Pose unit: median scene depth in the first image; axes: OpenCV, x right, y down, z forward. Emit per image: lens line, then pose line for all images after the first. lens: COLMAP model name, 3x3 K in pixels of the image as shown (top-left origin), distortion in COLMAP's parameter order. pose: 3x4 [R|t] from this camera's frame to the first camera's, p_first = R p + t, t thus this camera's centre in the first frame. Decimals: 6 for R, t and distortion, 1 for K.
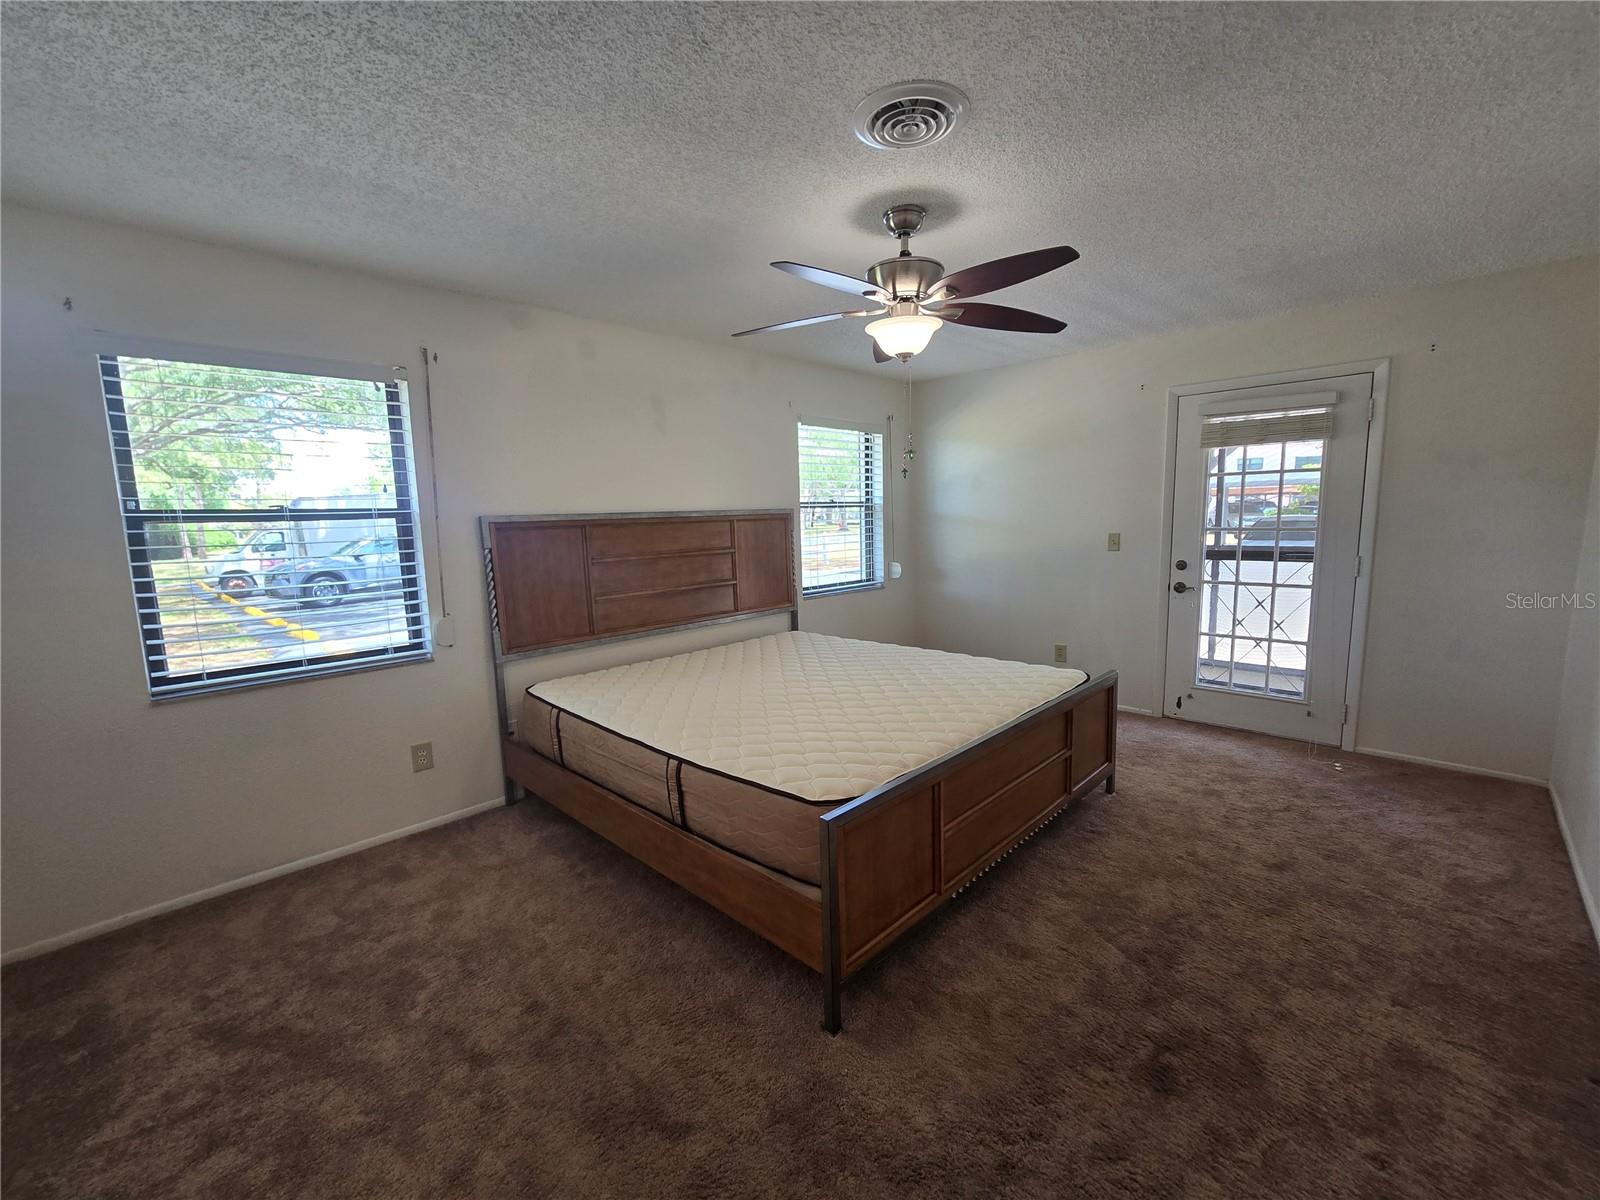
lens RADIAL K [[658.7, 0, 808.3], [0, 658.7, 601.1], [0, 0, 1]] dist [-0.009739, 0.003945]
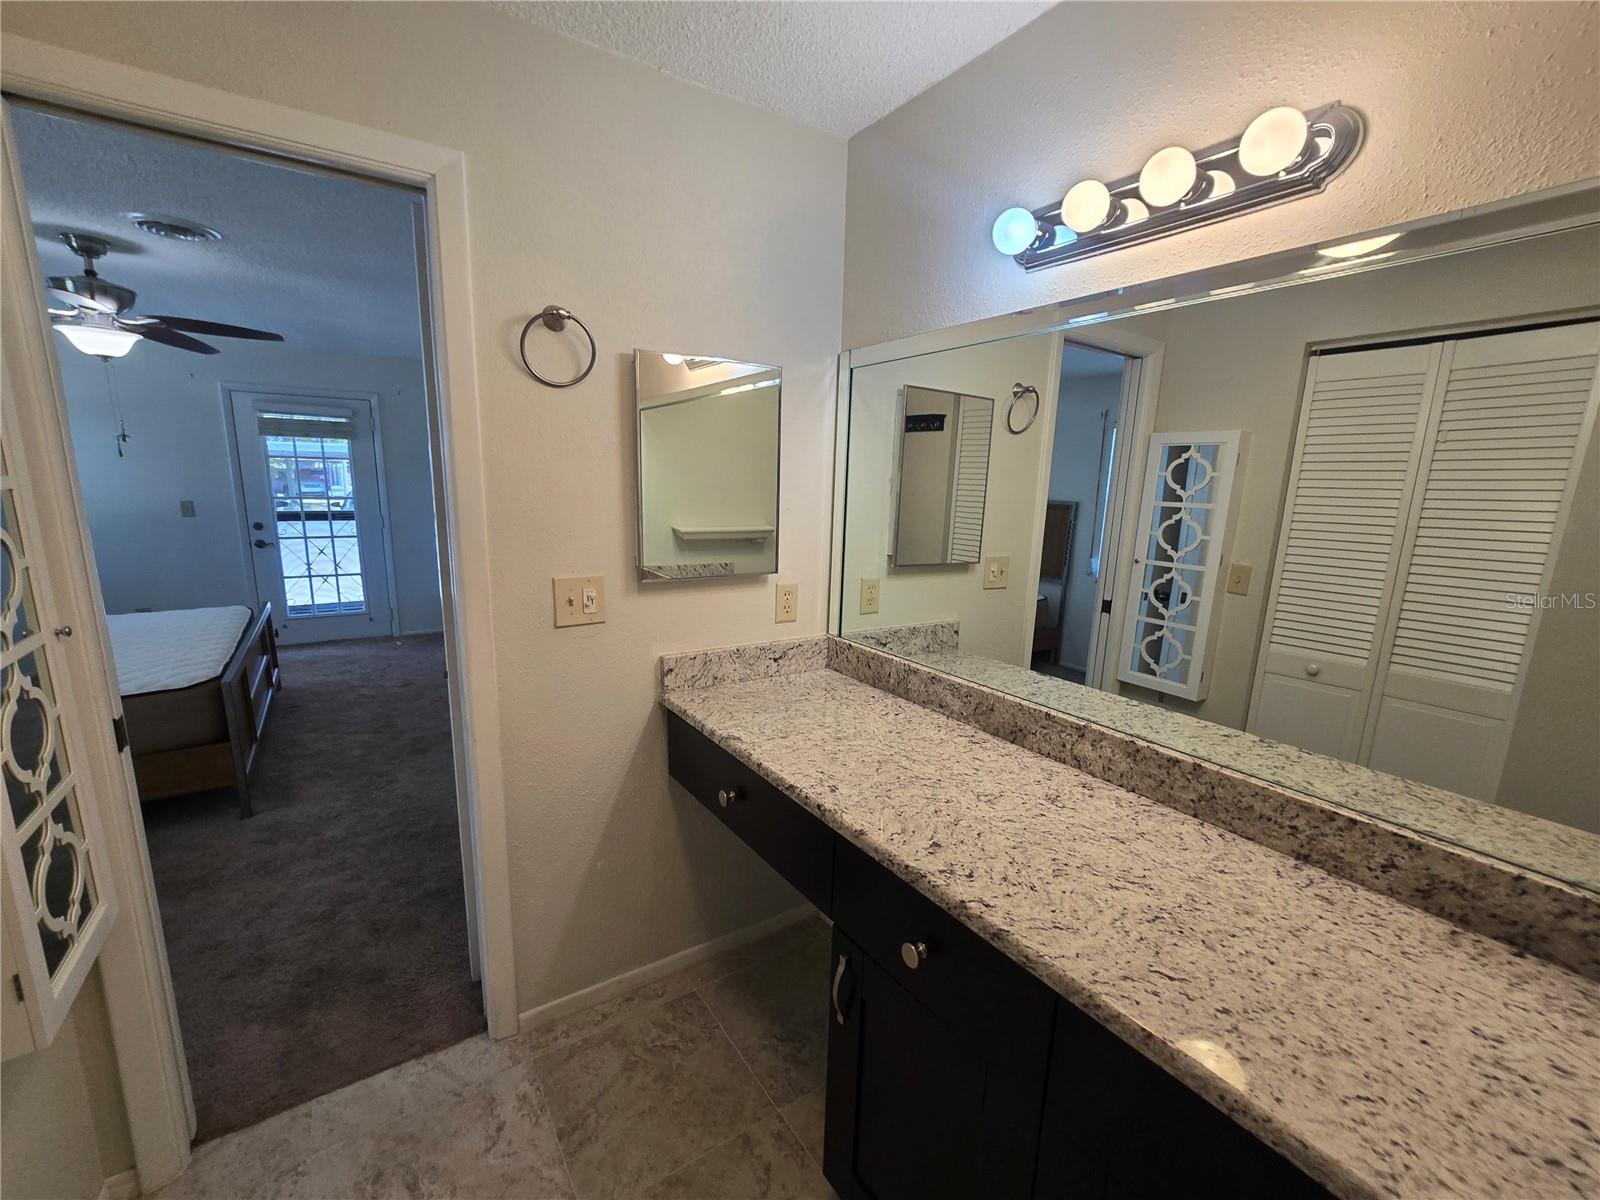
lens RADIAL K [[658.7, 0, 803.9], [0, 658.7, 609.8], [0, 0, 1]] dist [-0.009739, 0.003945]
pose [[0.188292, -0.158301, 0.969271, -0.561006], [0.096937, 0.985101, 0.142055, 0.030985], [-0.977317, 0.067210, 0.200832, -0.321929]]
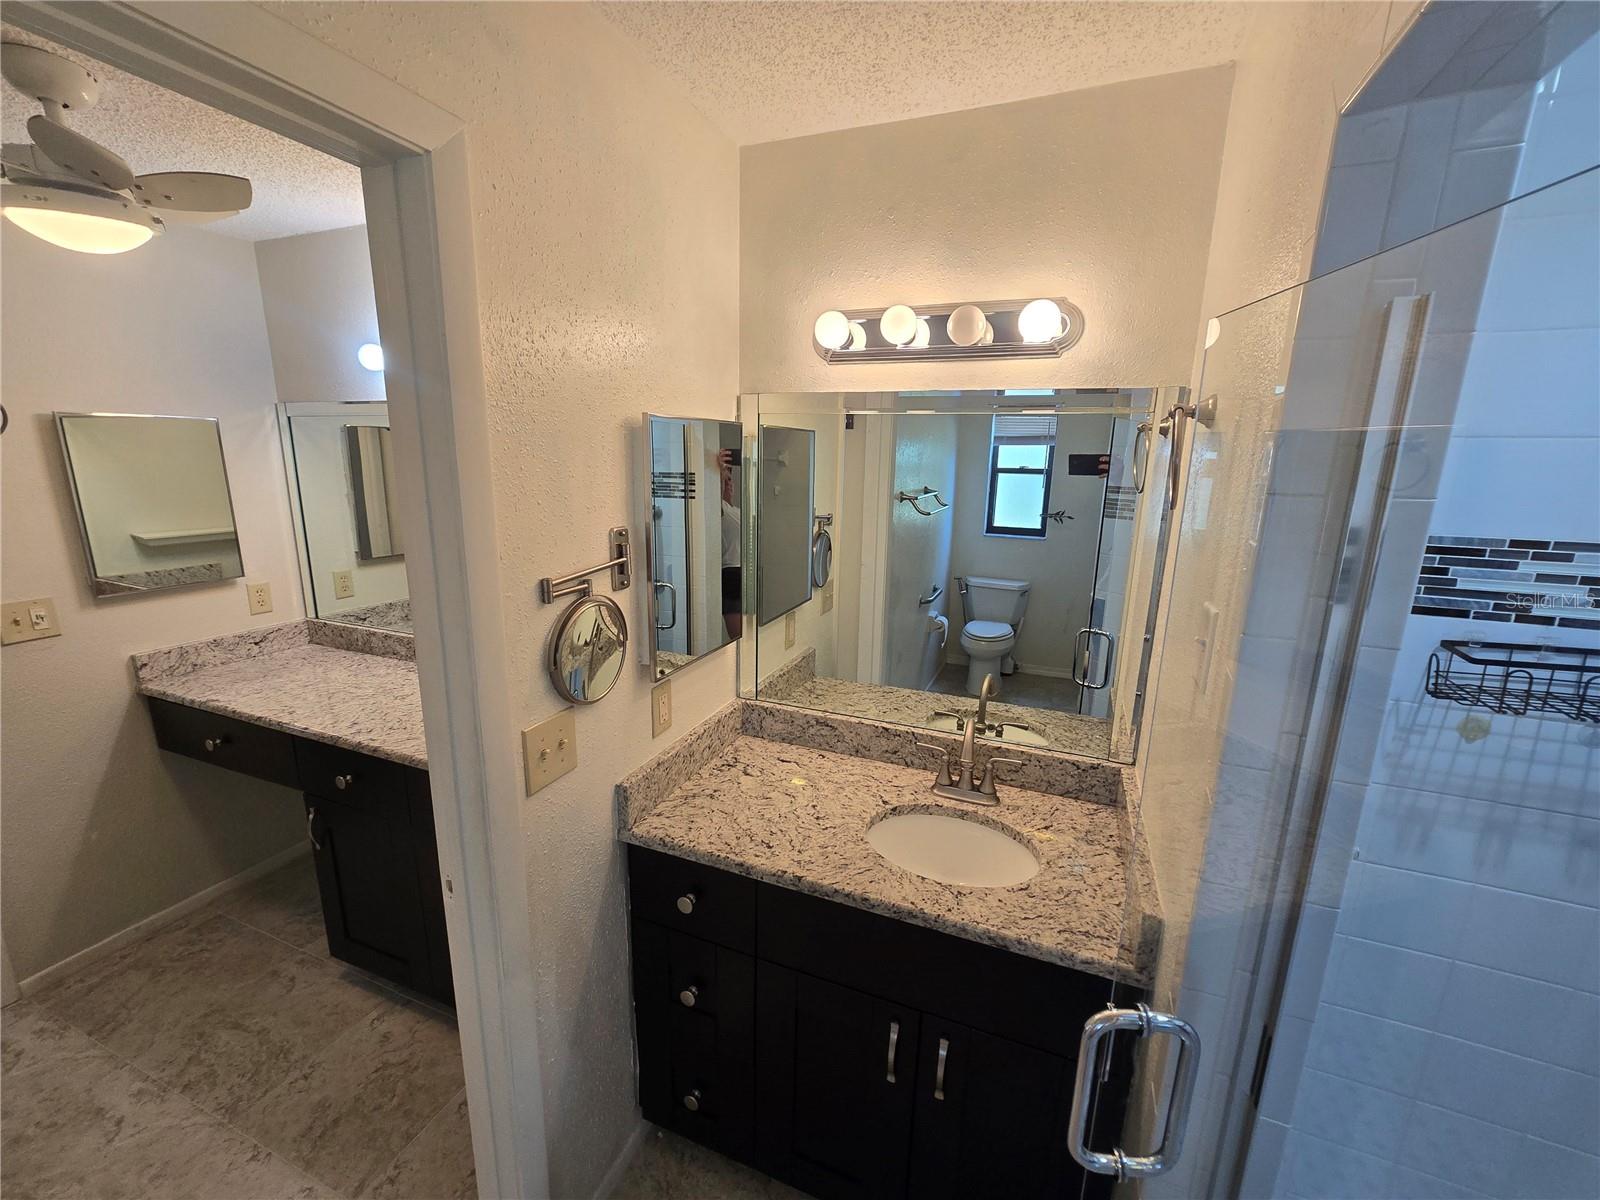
lens RADIAL K [[658.7, 0, 798.3], [0, 658.7, 601.5], [0, 0, 1]] dist [-0.009739, 0.003945]
pose [[-0.385712, -0.188930, 0.903068, -1.302420], [0.111379, 0.962115, 0.248854, -0.050769], [-0.915872, 0.196569, -0.350057, -0.681172]]
